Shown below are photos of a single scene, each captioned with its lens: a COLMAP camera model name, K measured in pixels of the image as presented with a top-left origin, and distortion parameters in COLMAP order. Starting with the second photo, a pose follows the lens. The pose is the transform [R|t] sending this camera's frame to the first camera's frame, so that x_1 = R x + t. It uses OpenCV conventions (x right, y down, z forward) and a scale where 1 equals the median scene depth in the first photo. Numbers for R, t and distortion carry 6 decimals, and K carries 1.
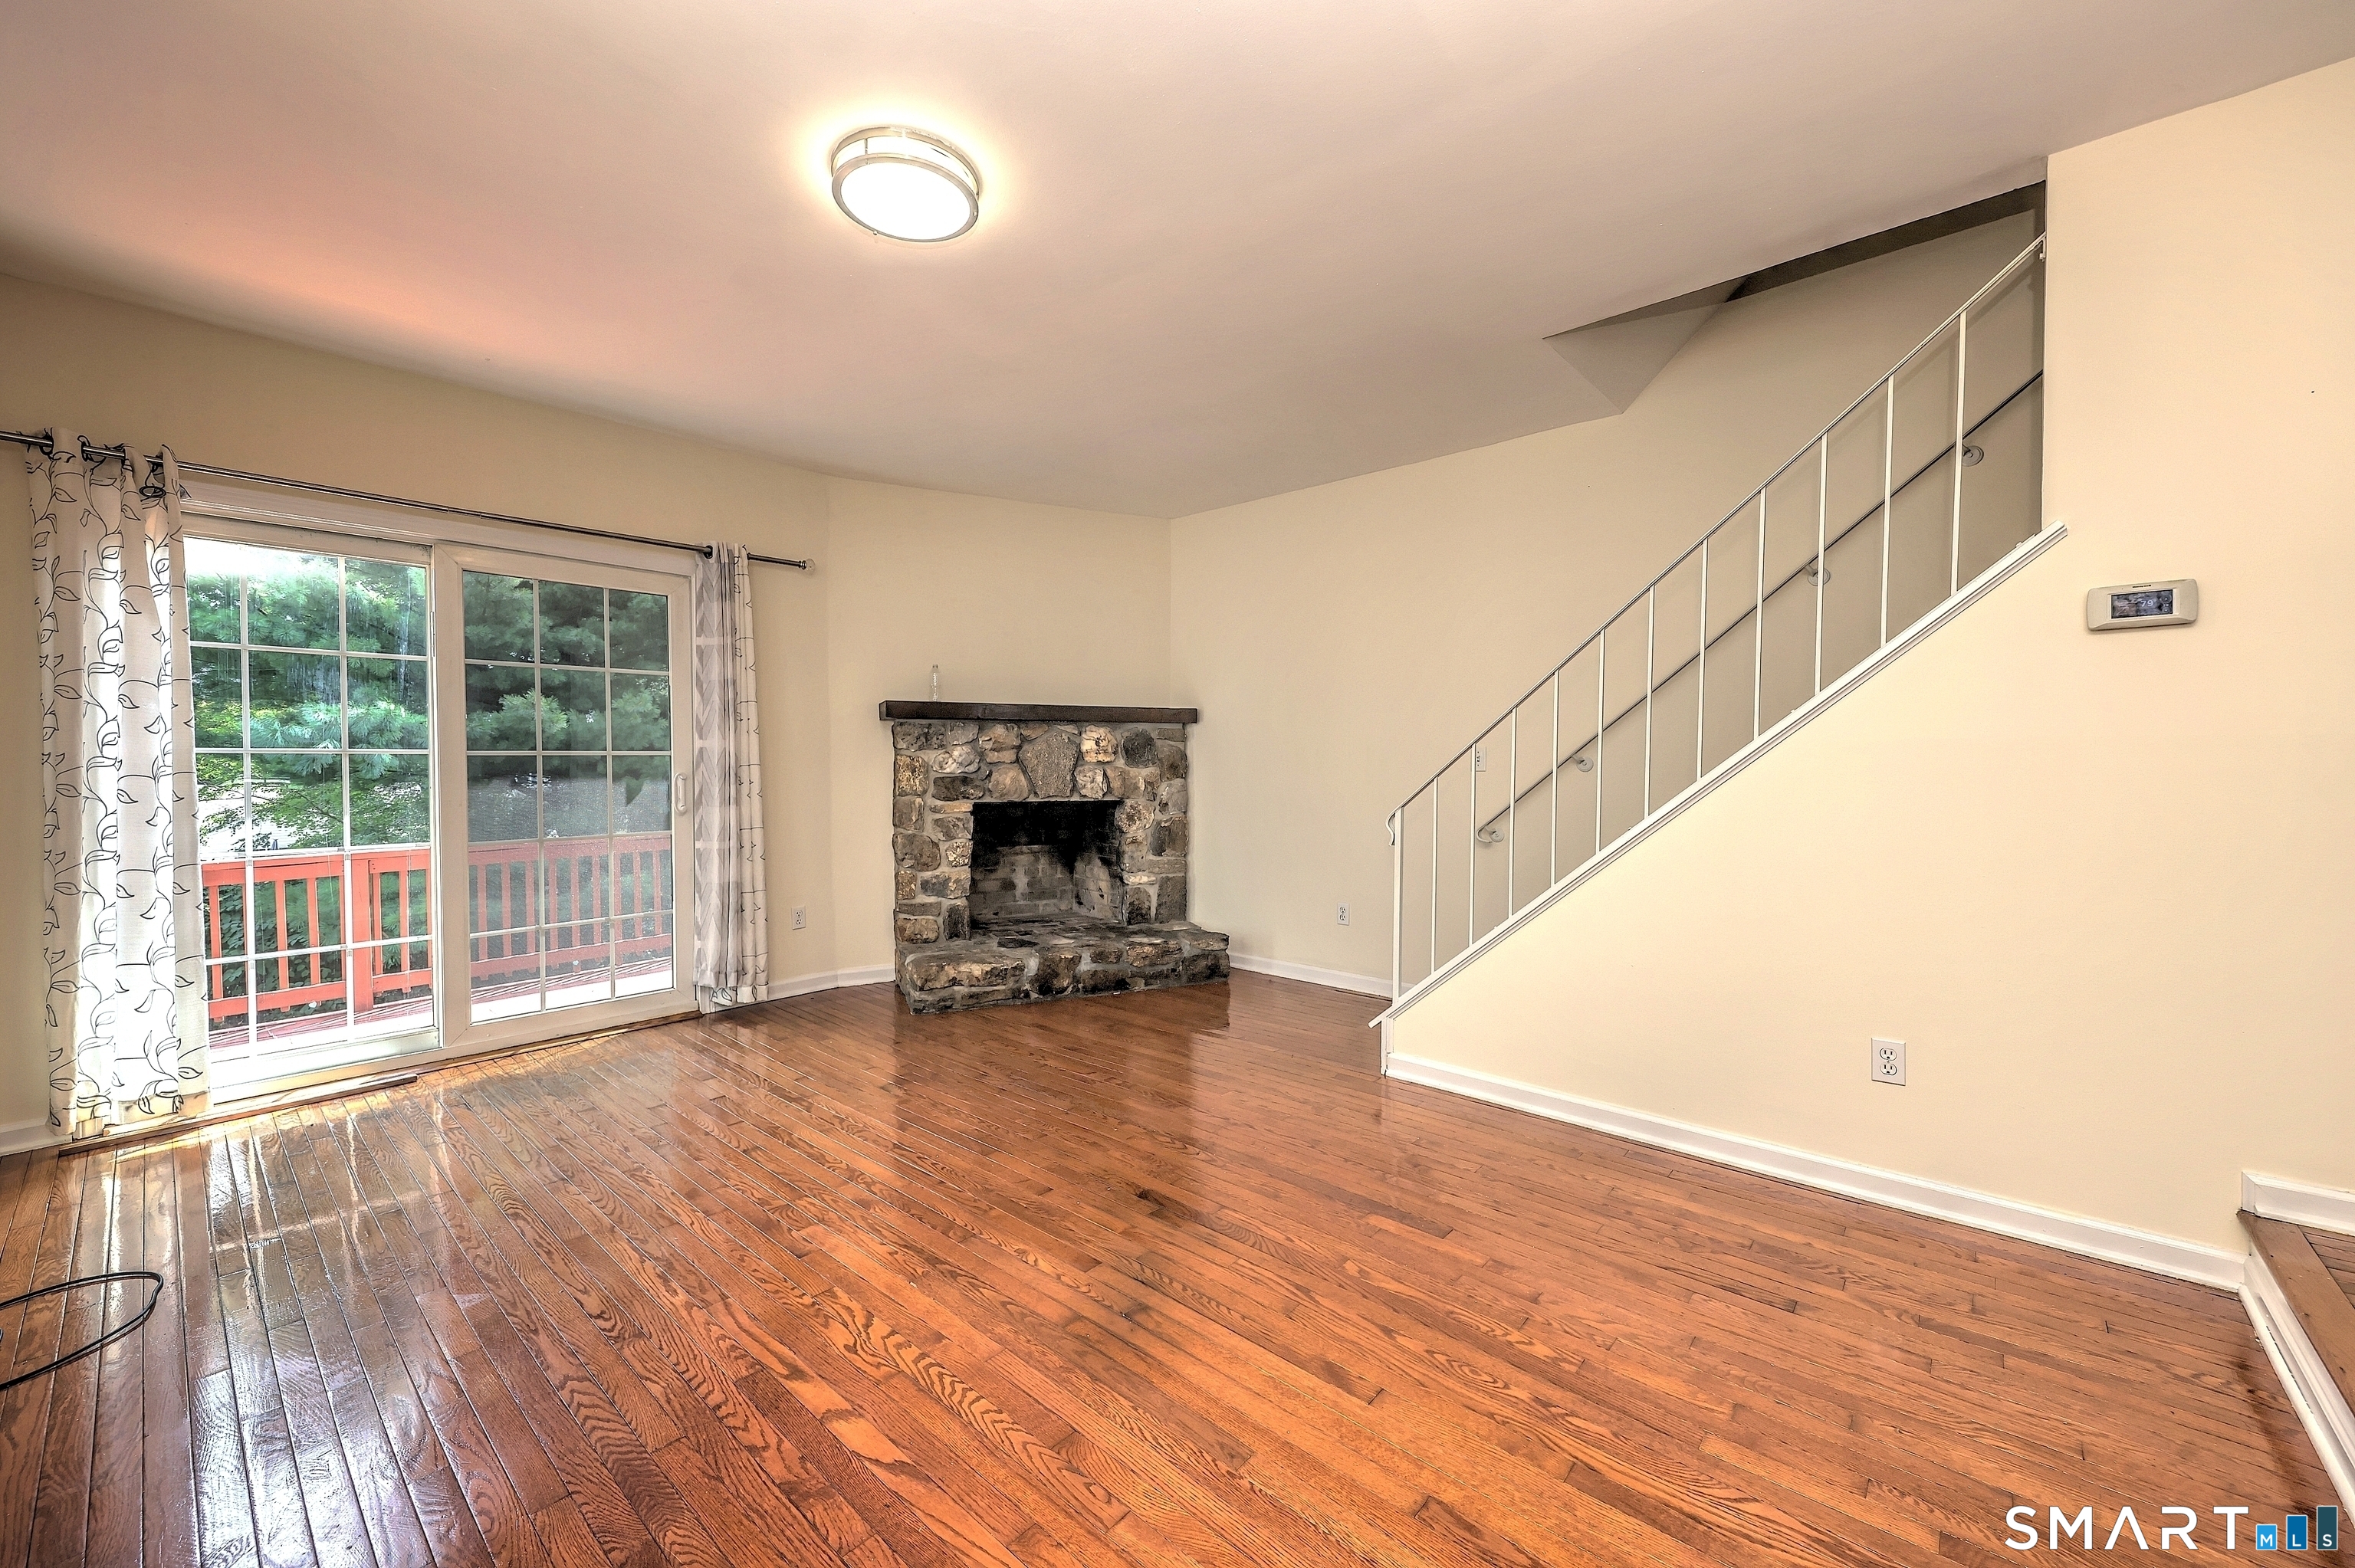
lens RADIAL K [[901.6, 0, 1156.9], [0, 901.6, 782.4], [0, 0, 1]] dist [0.000072, 0.000042]
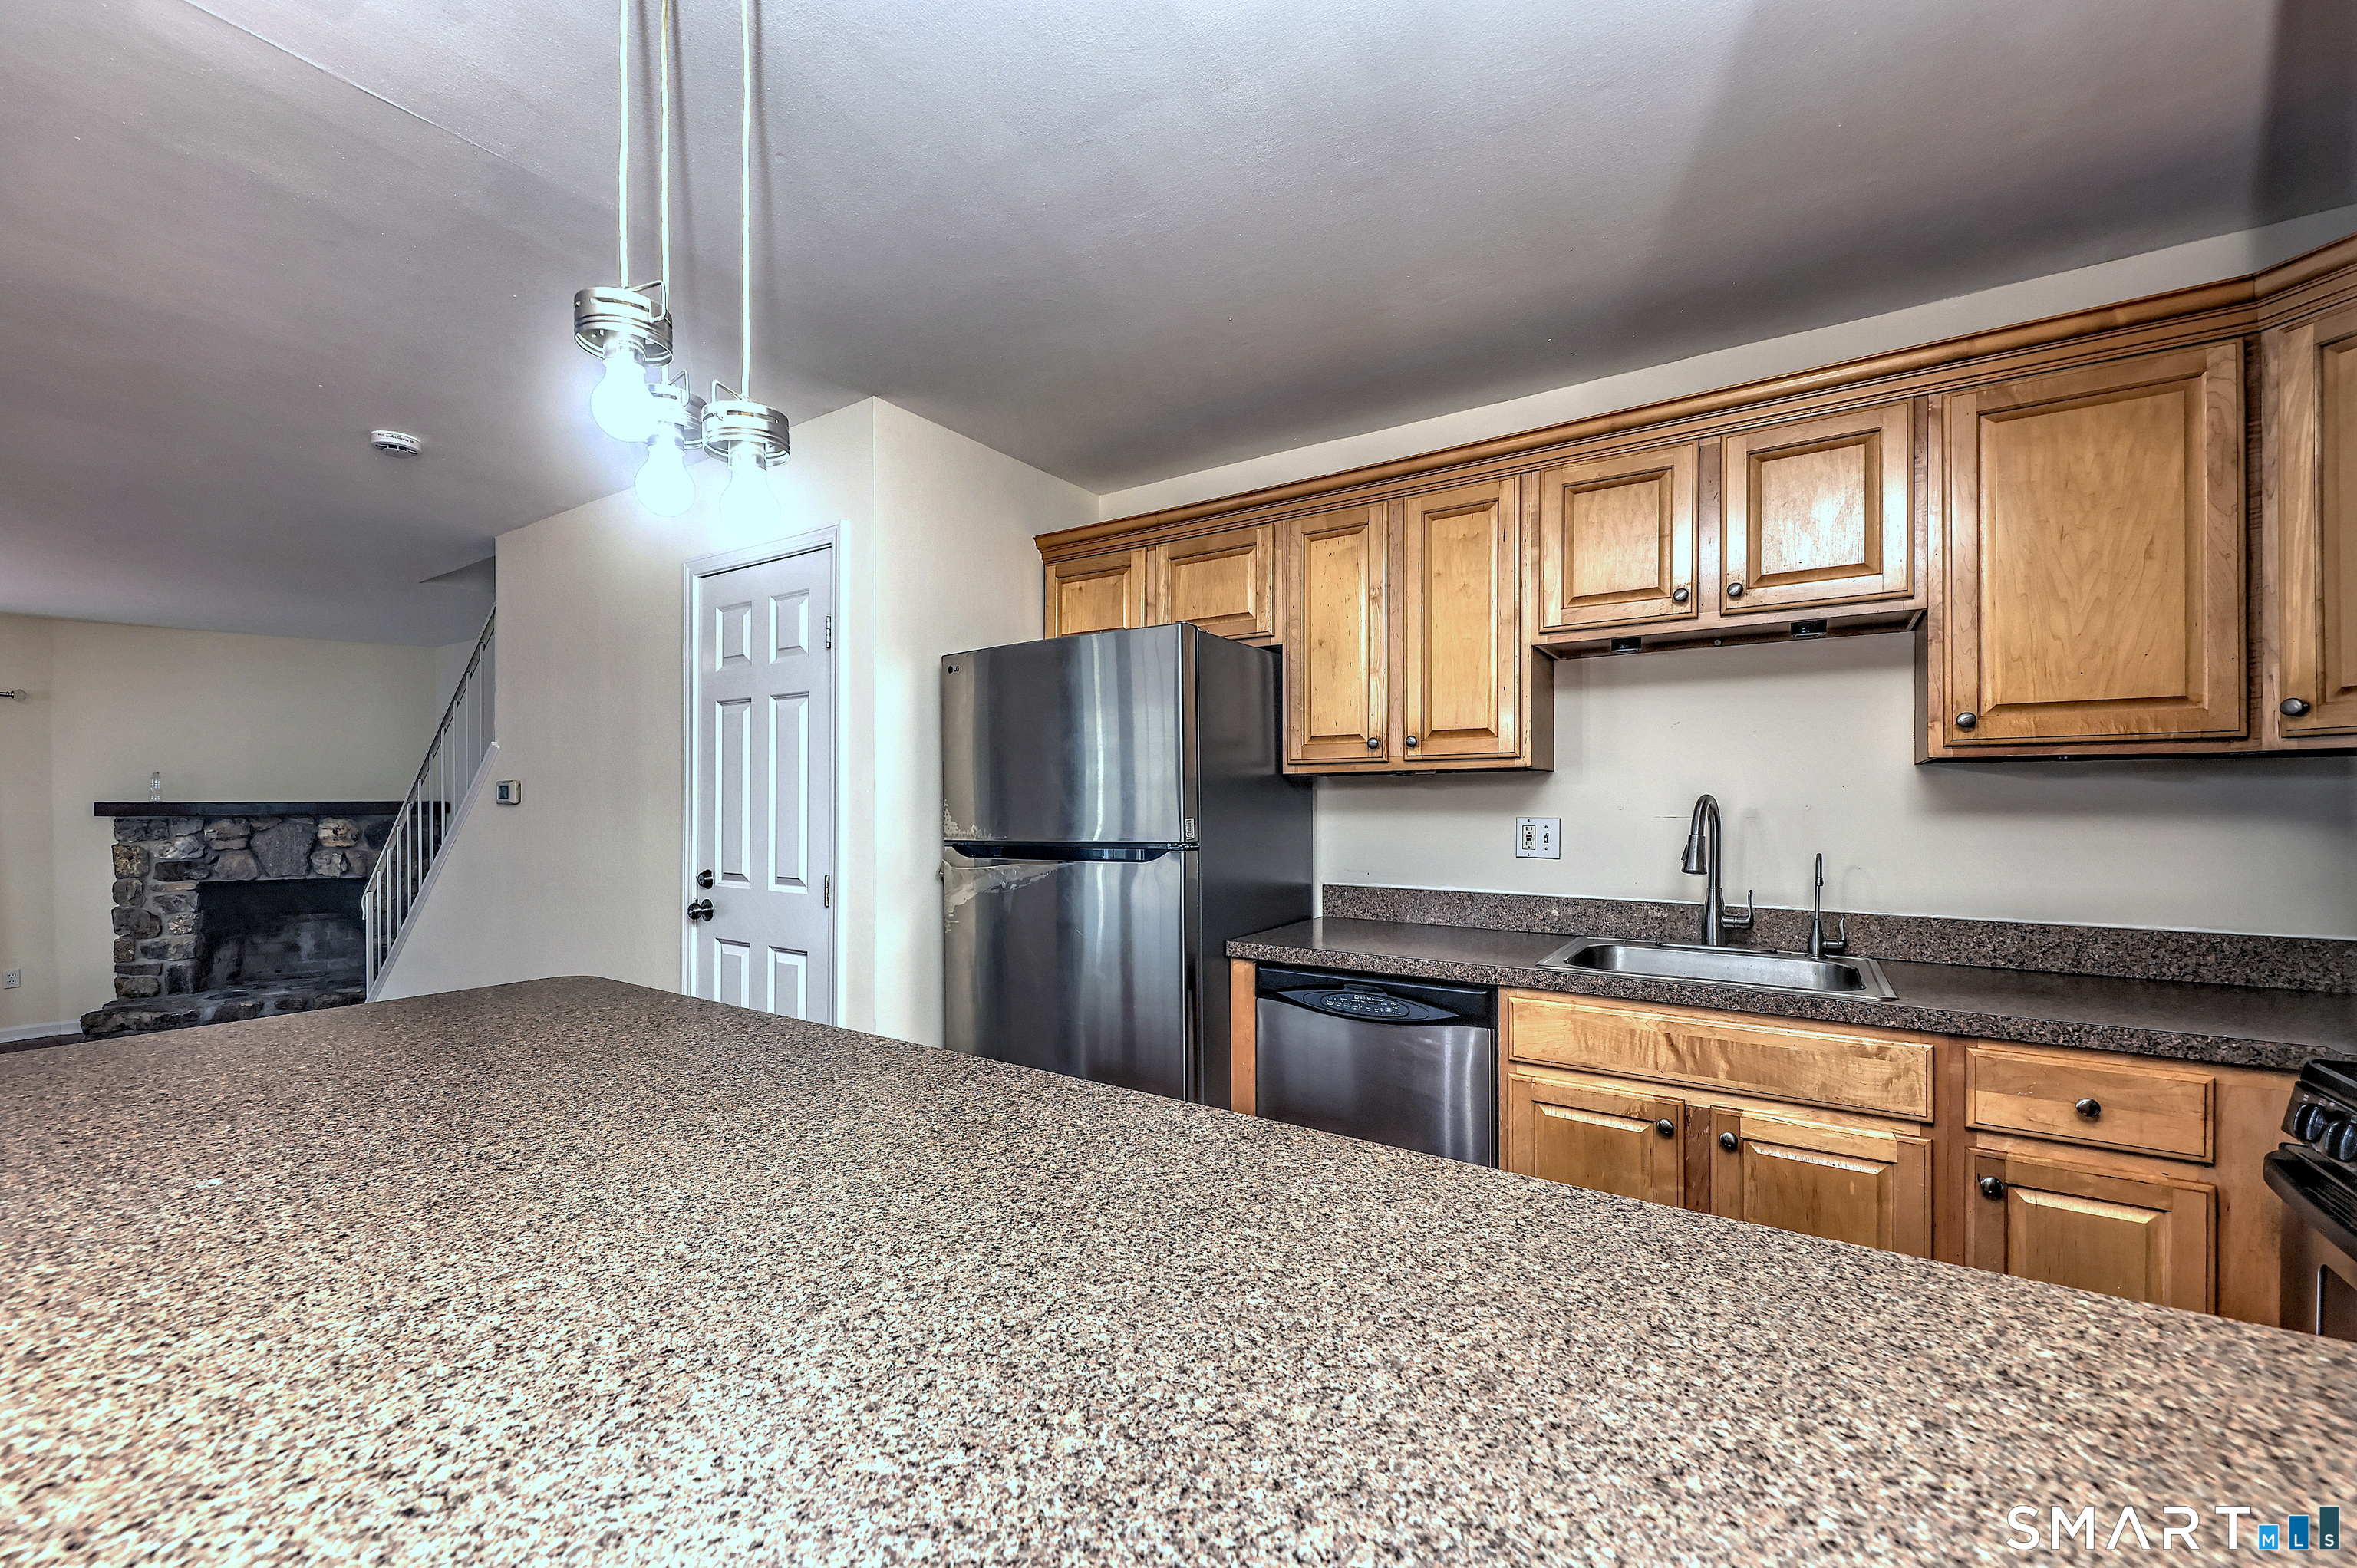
lens RADIAL K [[933.4, 0, 1173.5], [0, 933.4, 806.4], [0, 0, 1]] dist [-0.012387, -0.000199]
pose [[0.987416, 0.000698, 0.158144, 0.985040], [0.001934, 0.999862, -0.016492, -0.062717], [-0.158134, 0.016590, 0.987278, -0.494027]]
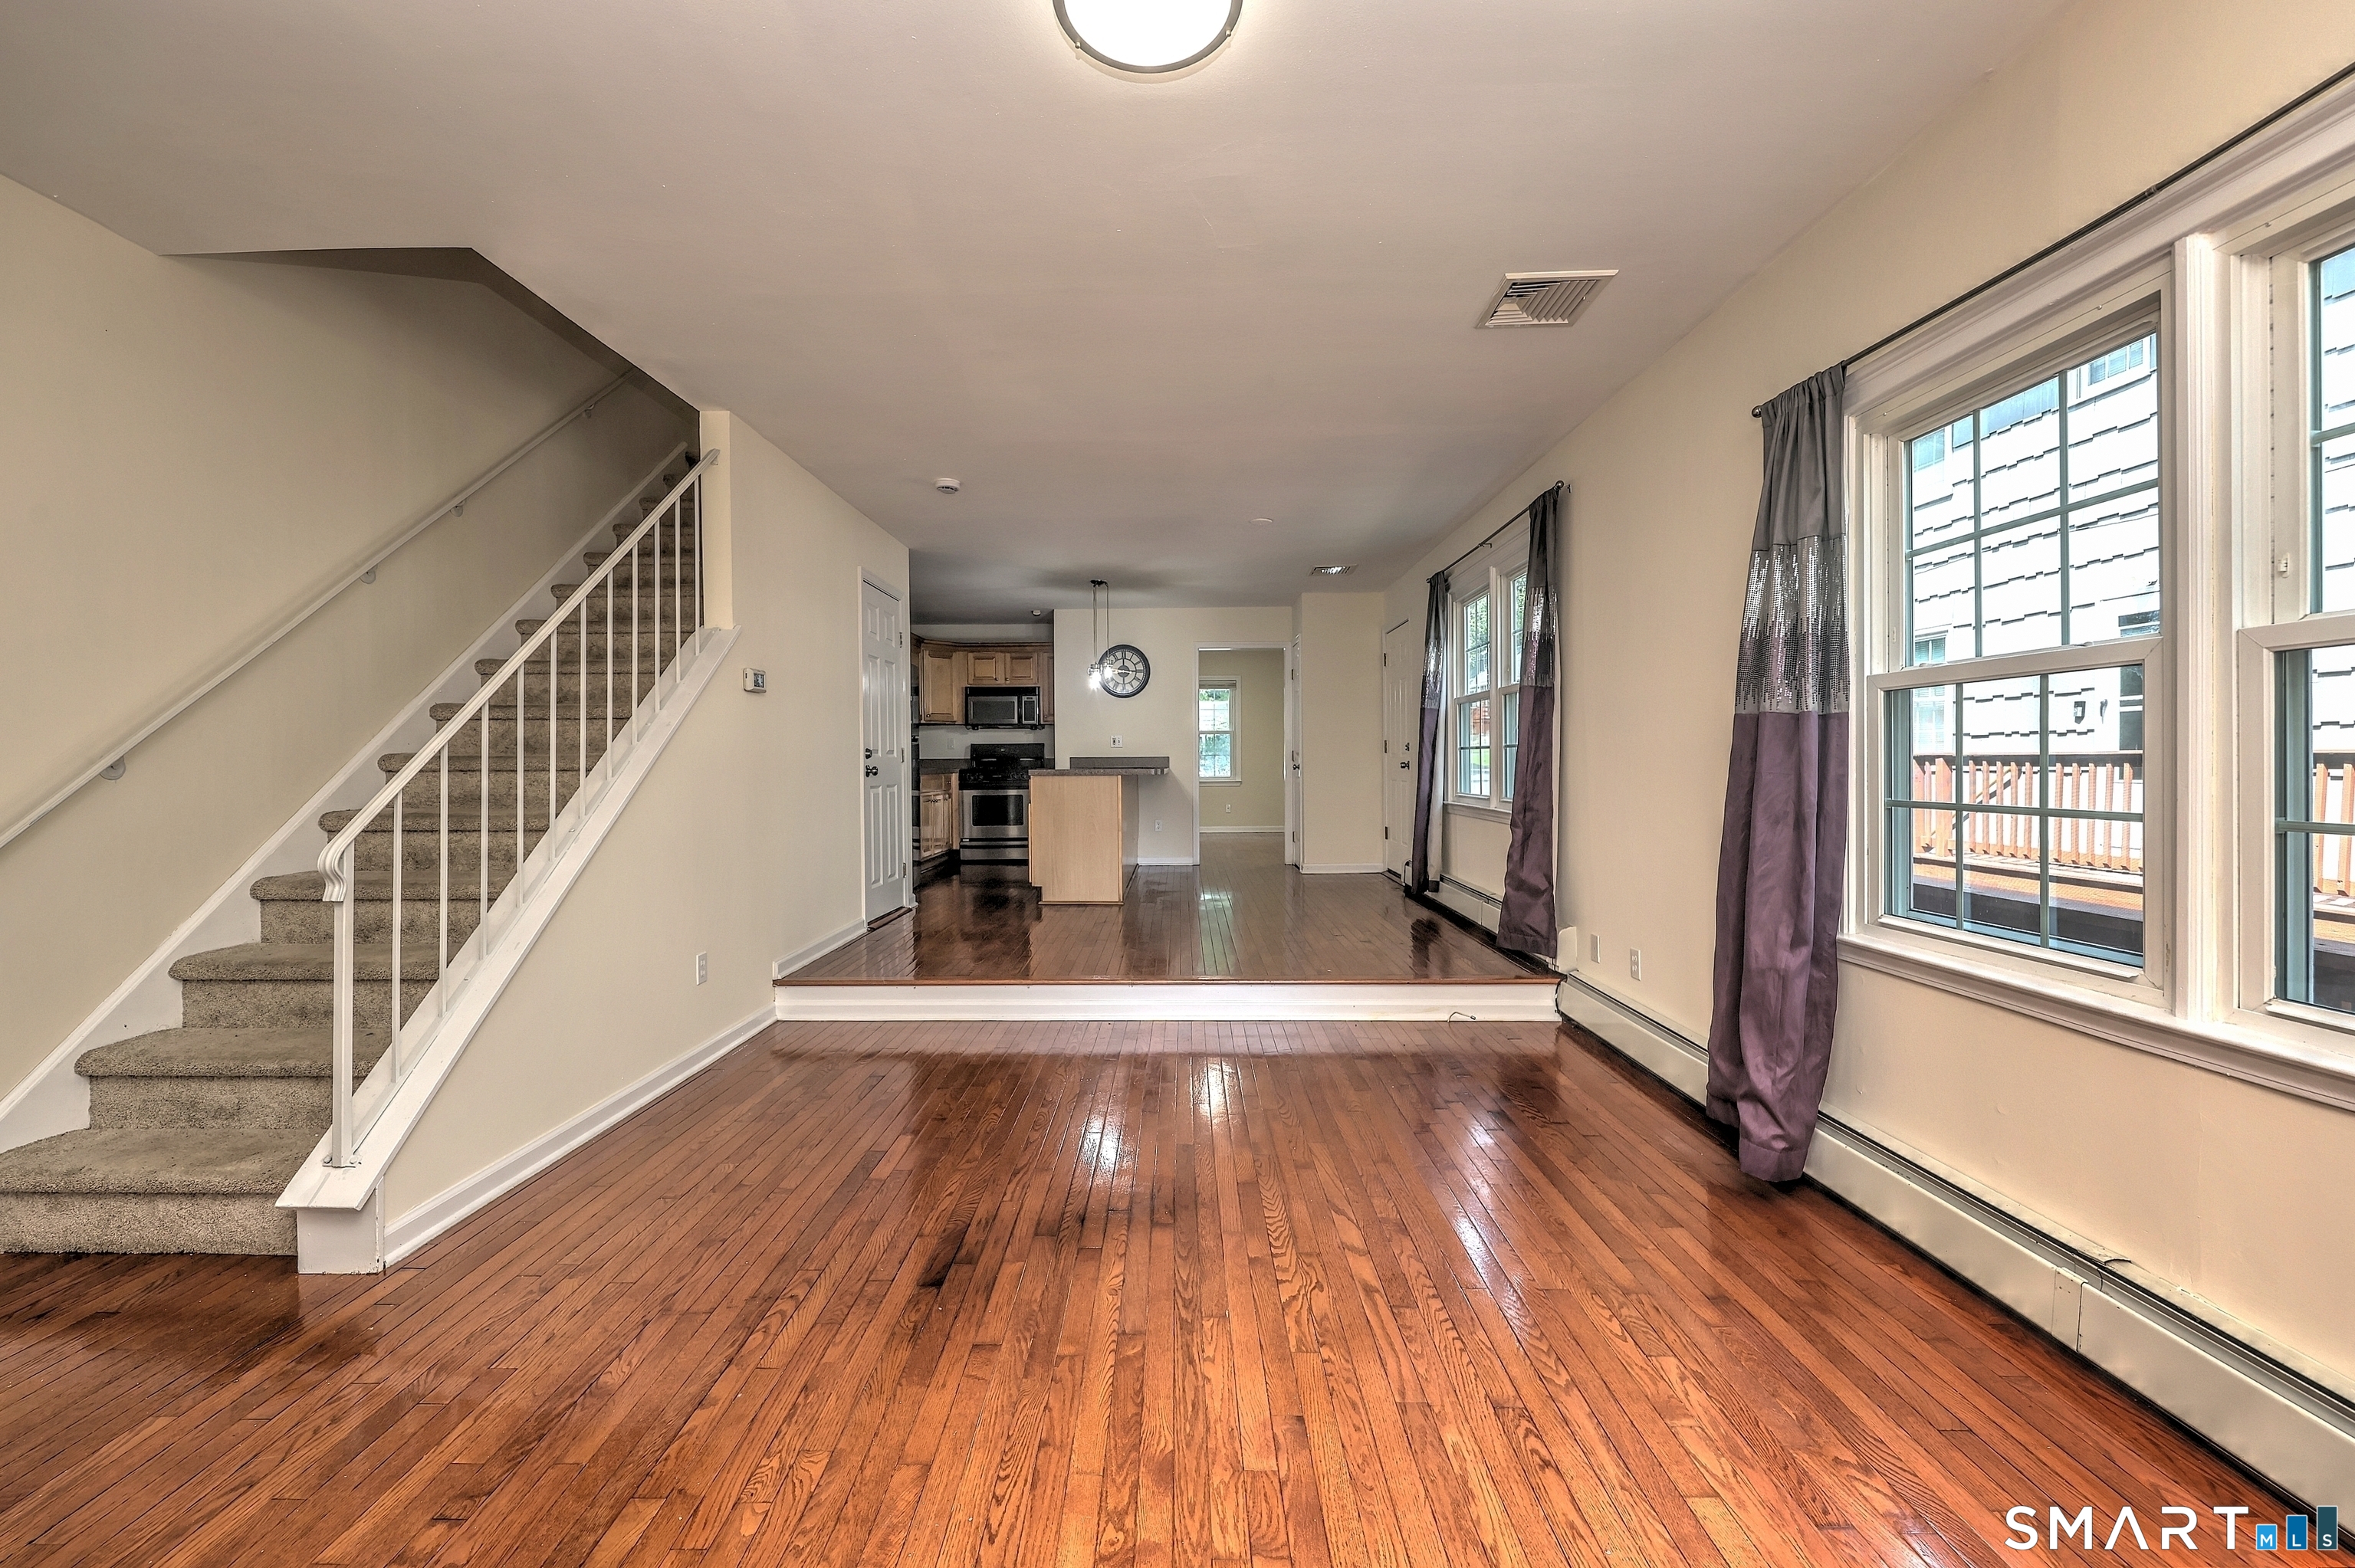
lens RADIAL K [[925.7, 0, 1171.5], [0, 925.7, 762.4], [0, 0, 1]] dist [0.000688, 0.000042]
pose [[-0.663479, 0.005761, 0.748172, -0.441099], [0.021648, 0.999700, 0.011500, -0.012598], [-0.747881, 0.023826, -0.663405, 0.771136]]
